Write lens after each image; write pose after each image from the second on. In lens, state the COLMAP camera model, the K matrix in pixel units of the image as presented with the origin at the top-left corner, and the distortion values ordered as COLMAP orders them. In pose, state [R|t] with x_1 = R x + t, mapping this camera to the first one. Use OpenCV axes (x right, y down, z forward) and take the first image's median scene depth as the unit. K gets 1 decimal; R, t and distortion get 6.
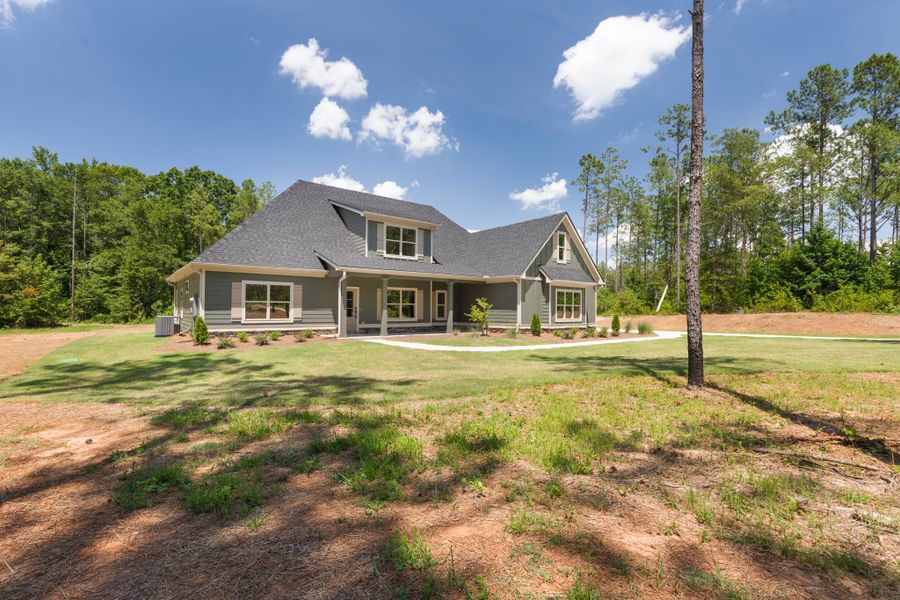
lens RADIAL K [[411.0, 0, 445.2], [0, 411.0, 300.8], [0, 0, 1]] dist [-0.010817, -0.000216]
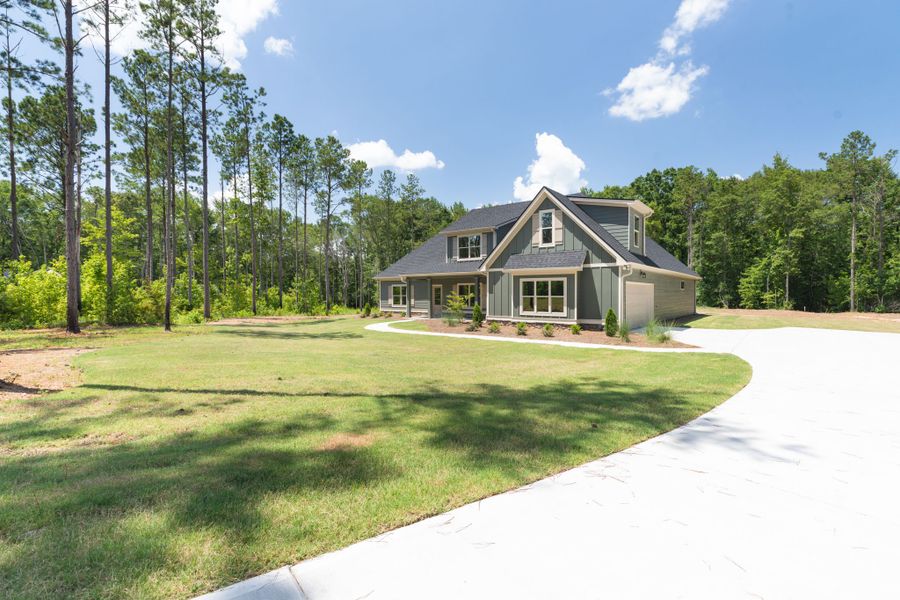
lens RADIAL K [[411.0, 0, 445.2], [0, 411.0, 300.8], [0, 0, 1]] dist [-0.010817, -0.000216]
pose [[0.238688, 0.005397, -0.971081, 1.091466], [0.018638, 0.999775, 0.010137, 0.007738], [0.970917, -0.020519, 0.238534, 0.605888]]
